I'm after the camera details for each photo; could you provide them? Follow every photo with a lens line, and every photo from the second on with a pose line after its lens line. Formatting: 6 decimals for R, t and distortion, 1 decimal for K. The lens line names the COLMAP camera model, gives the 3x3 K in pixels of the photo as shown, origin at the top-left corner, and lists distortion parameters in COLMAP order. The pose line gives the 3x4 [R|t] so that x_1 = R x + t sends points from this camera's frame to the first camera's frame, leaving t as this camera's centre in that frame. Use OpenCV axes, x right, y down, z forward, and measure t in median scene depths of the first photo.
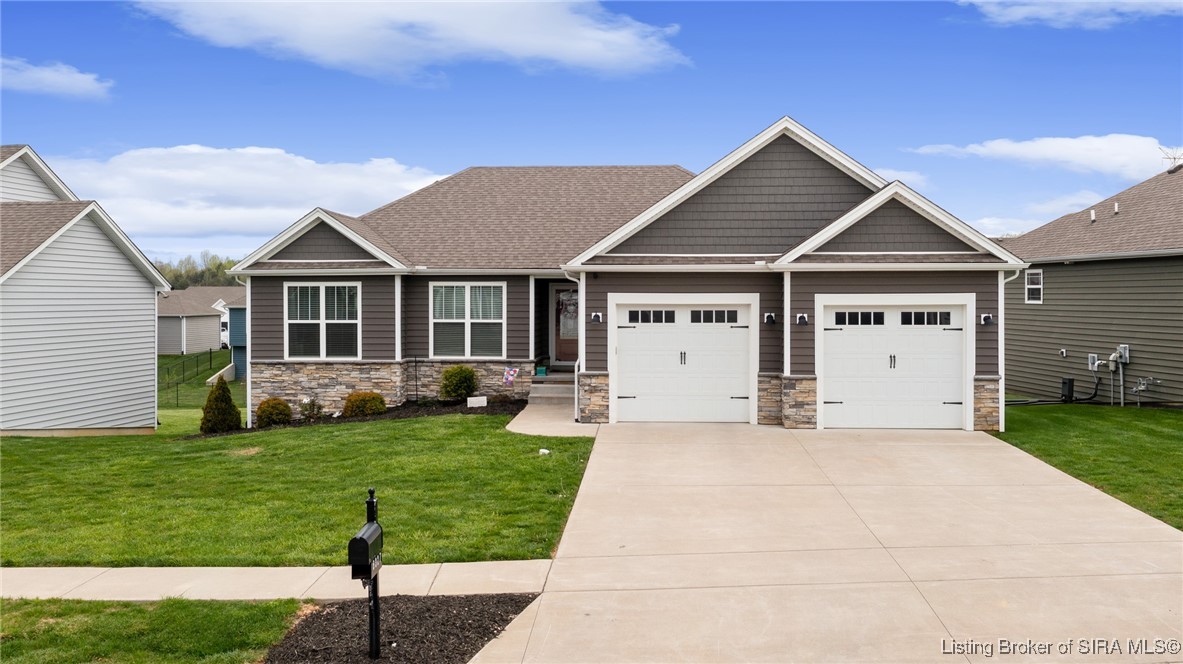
lens RADIAL K [[1048.9, 0, 588.7], [0, 1048.9, 352.1], [0, 0, 1]] dist [-0.001521, -0.001062]
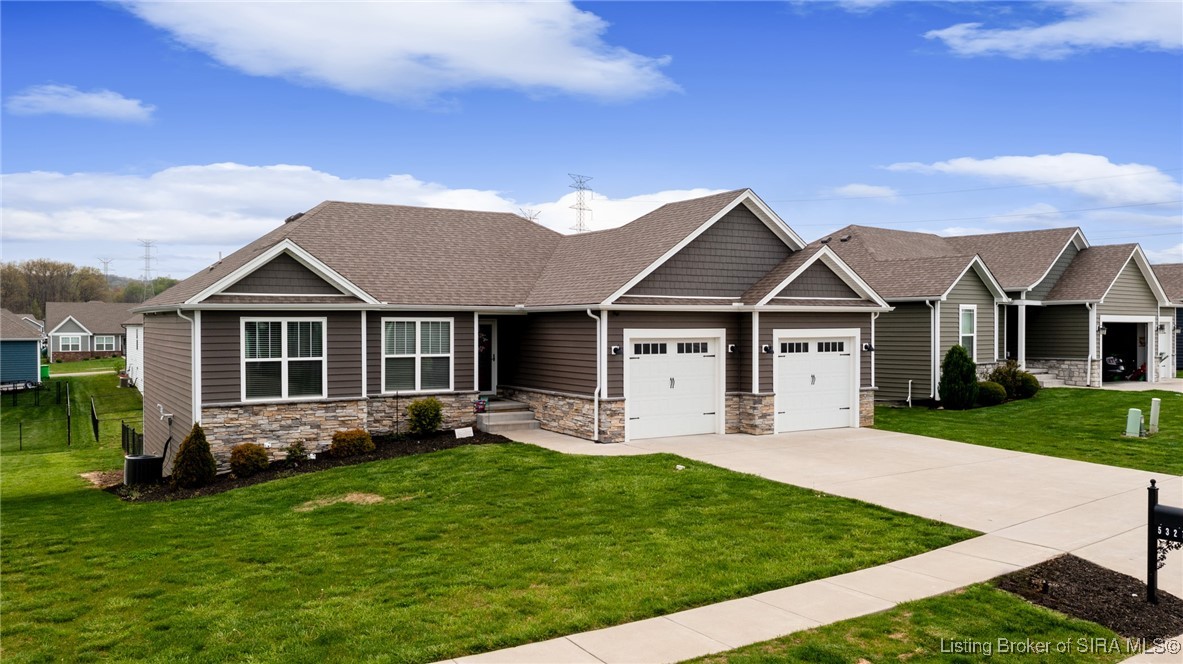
lens RADIAL K [[954.2, 0, 591.8], [0, 954.2, 368.5], [0, 0, 1]] dist [-0.003053, 0.002090]
pose [[0.814779, -0.027186, 0.579134, -0.613747], [0.032410, 0.999474, 0.001319, -0.015188], [-0.578865, 0.017695, 0.815232, 0.167579]]
